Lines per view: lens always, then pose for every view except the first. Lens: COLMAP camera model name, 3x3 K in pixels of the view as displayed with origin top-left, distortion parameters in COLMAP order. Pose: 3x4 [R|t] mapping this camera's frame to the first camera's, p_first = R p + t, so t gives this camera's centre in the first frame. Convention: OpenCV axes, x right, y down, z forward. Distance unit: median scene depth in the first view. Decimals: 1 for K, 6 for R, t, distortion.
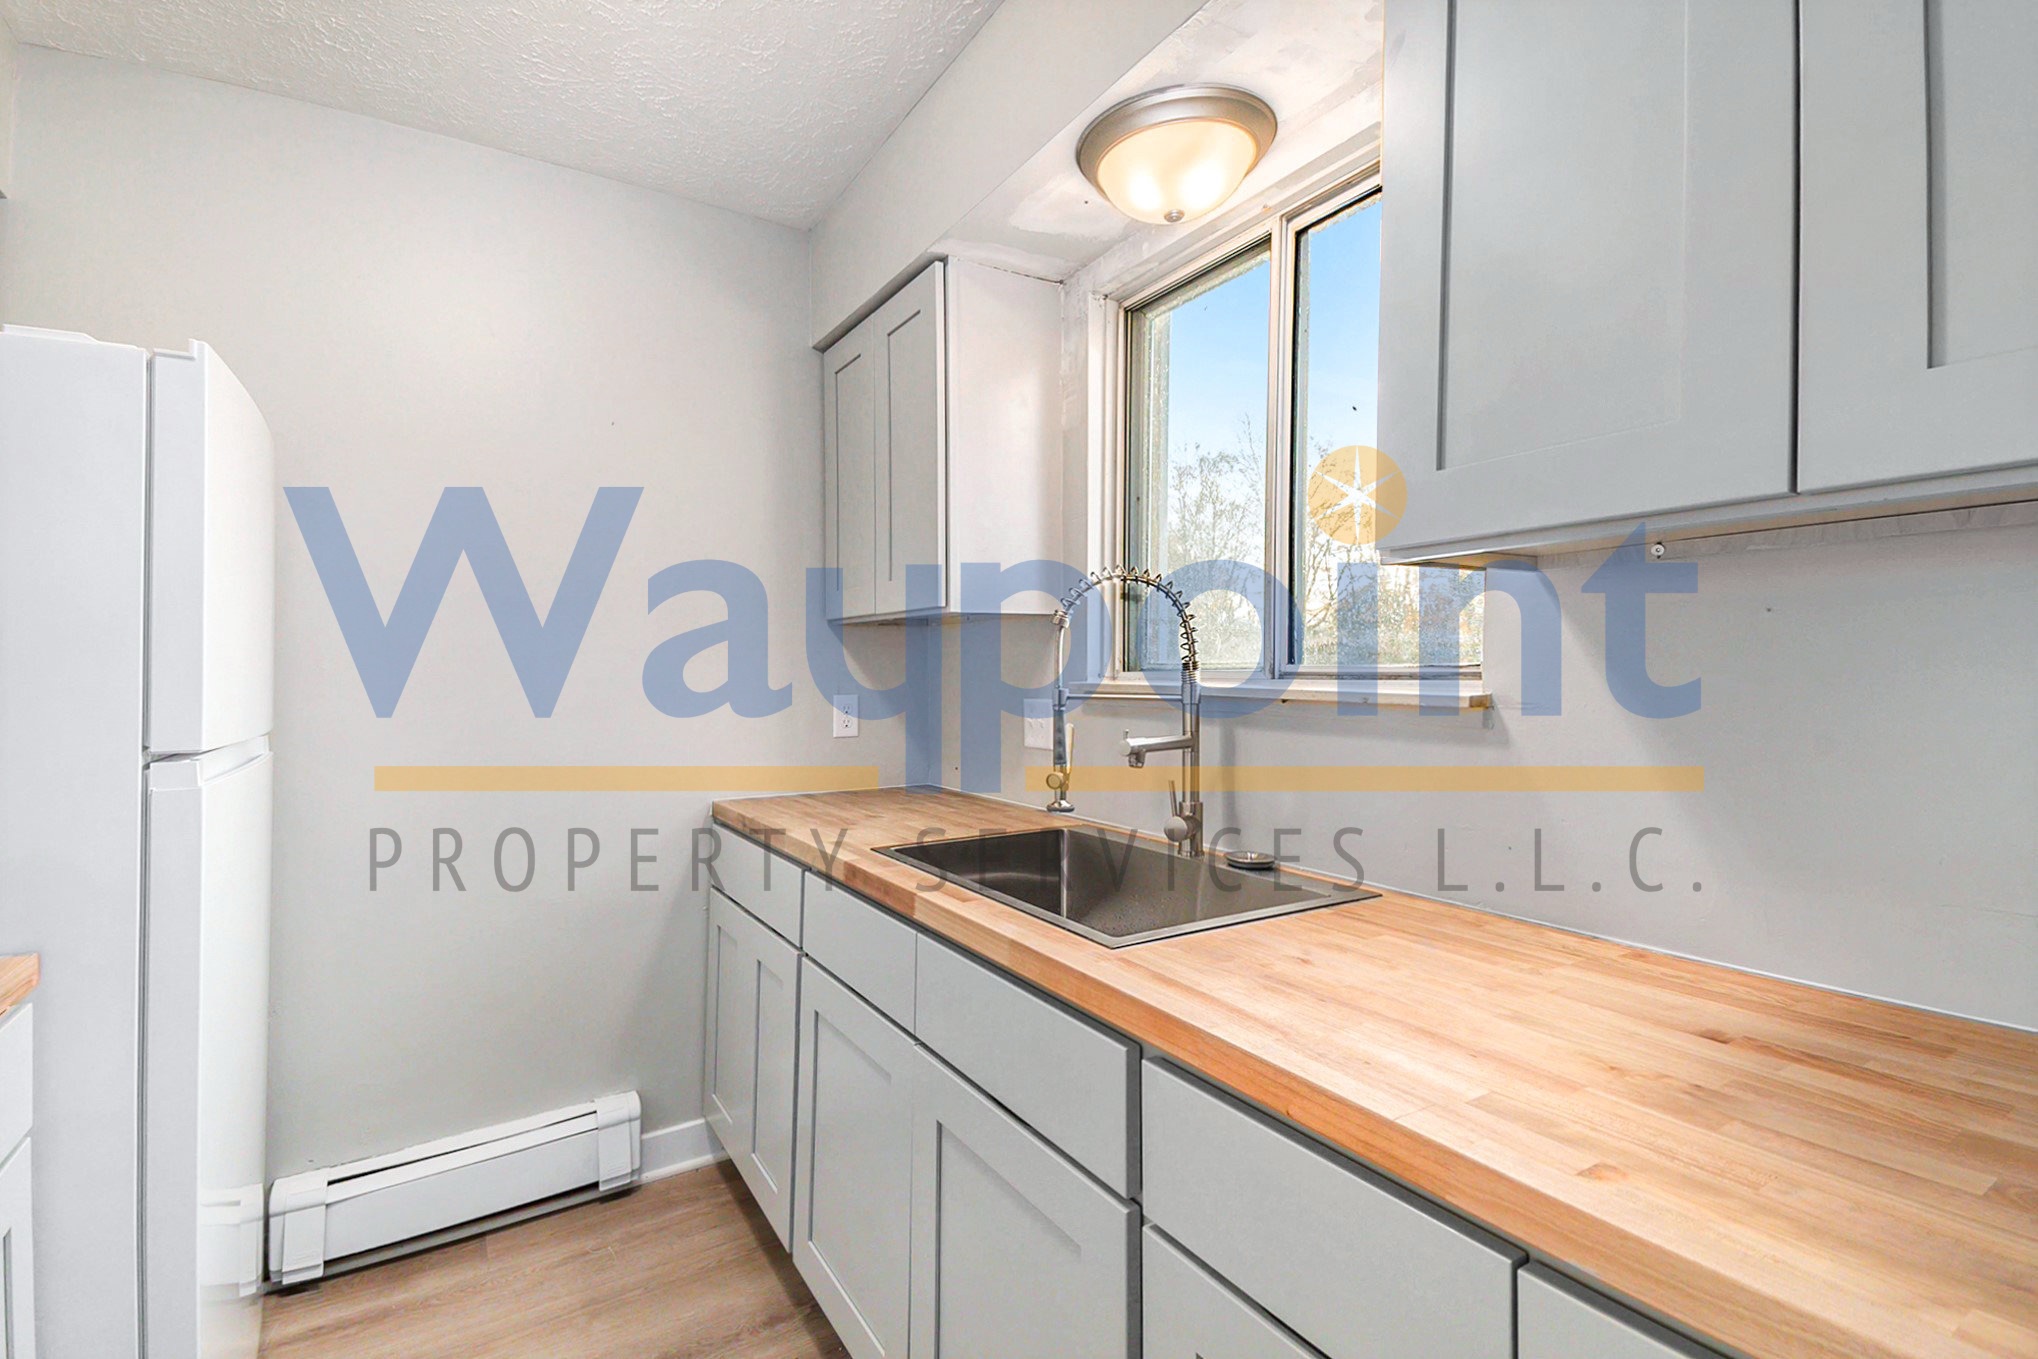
lens RADIAL K [[852.5, 0, 990.1], [0, 852.5, 648.5], [0, 0, 1]] dist [0.056369, -0.024431]
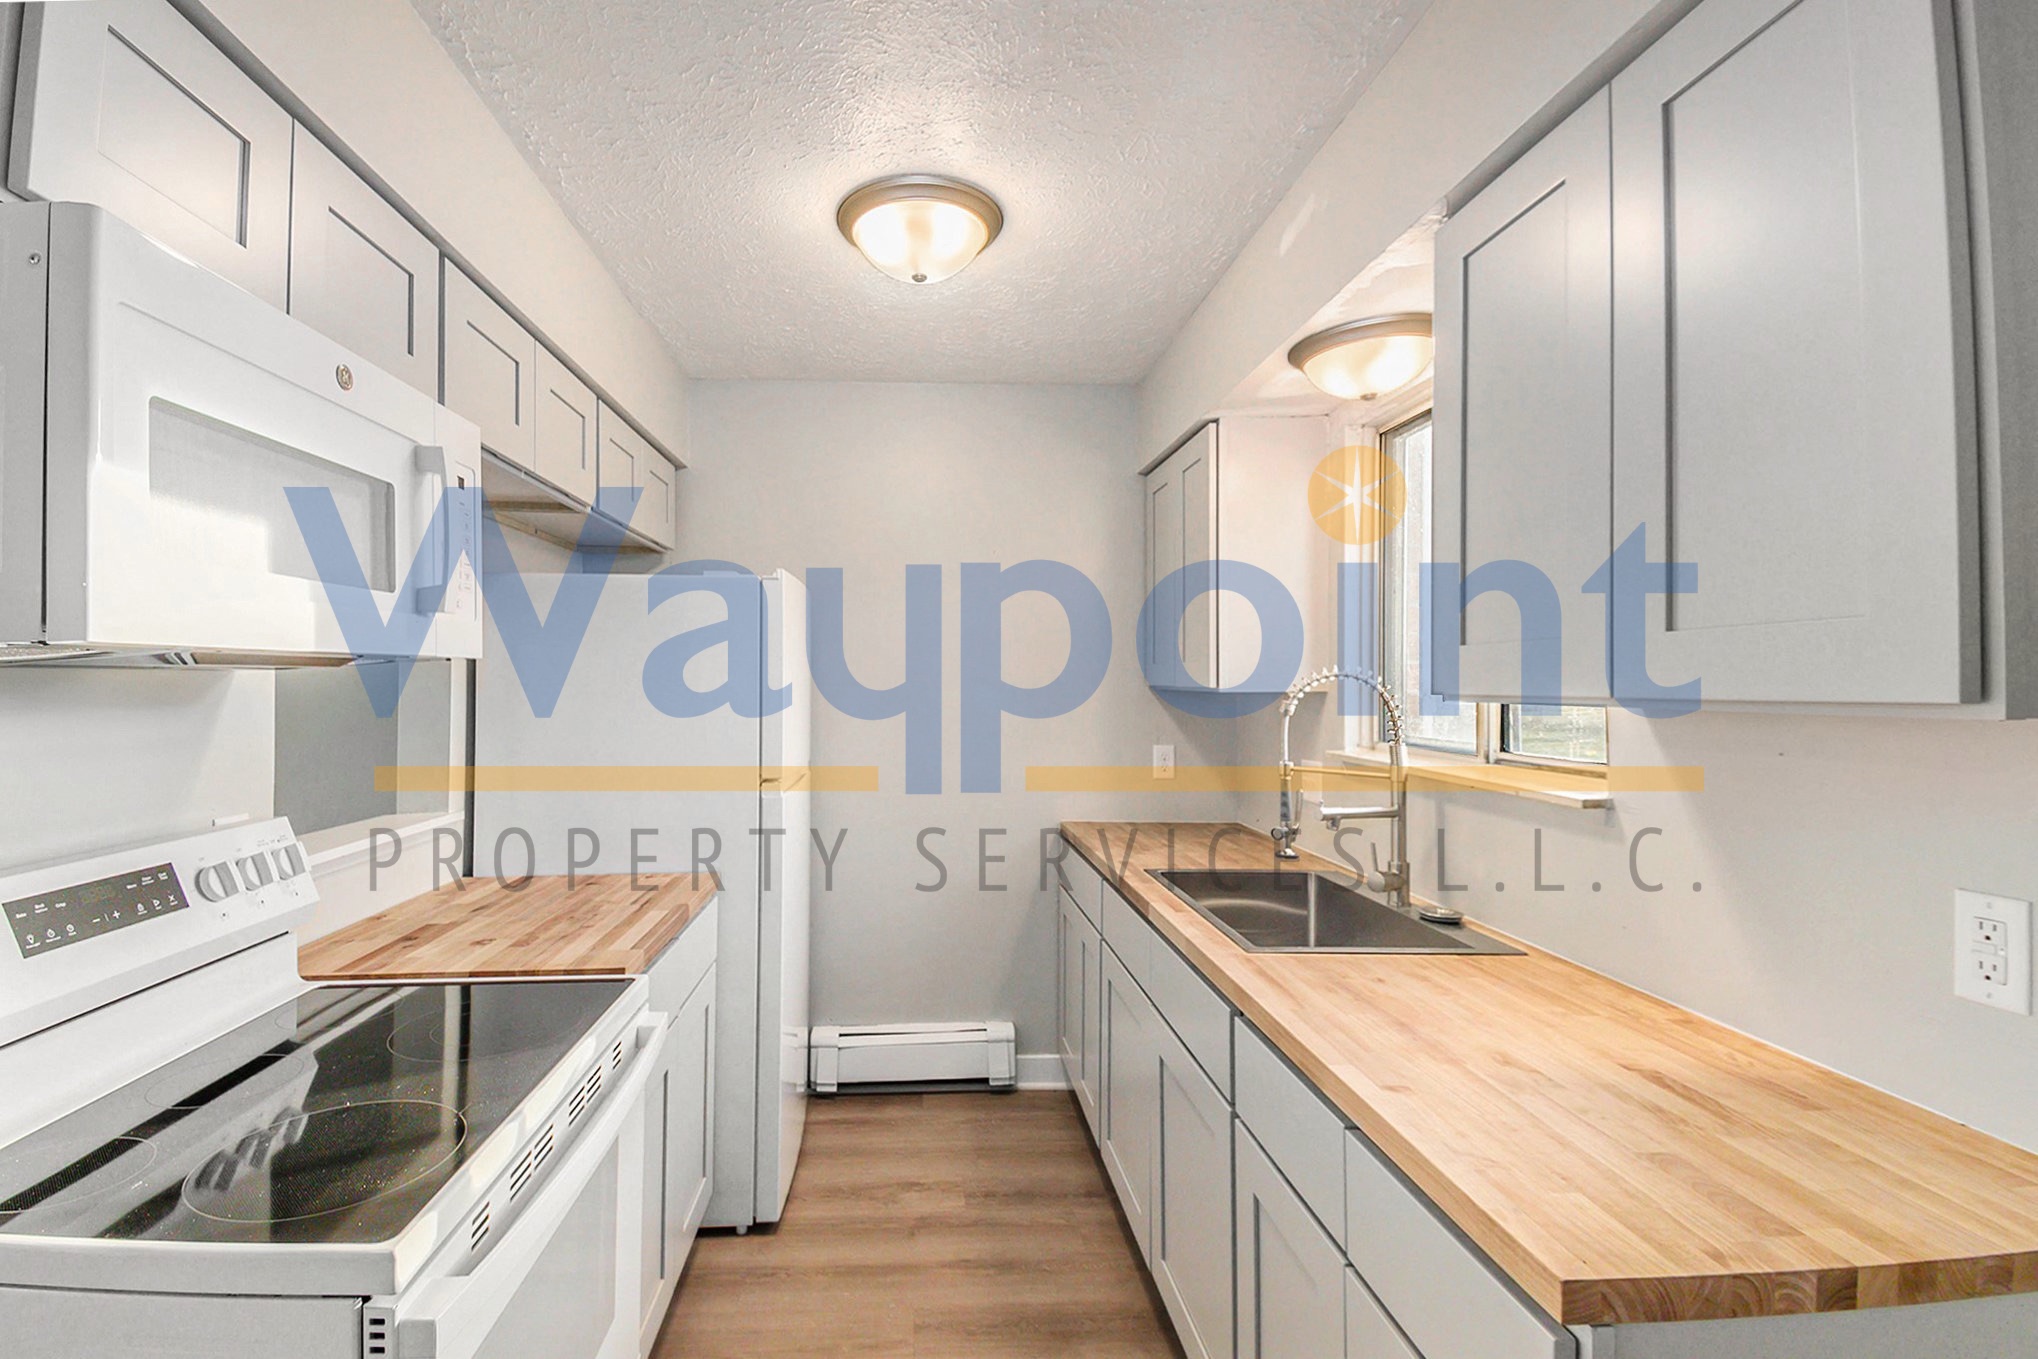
lens RADIAL K [[906.1, 0, 1019.0], [0, 906.1, 679.5], [0, 0, 1]] dist [0.090429, -0.060532]
pose [[0.896548, 0.013432, -0.442743, 0.315410], [-0.000616, 0.999577, 0.029078, -0.113398], [0.442946, -0.025798, 0.896177, -0.392211]]
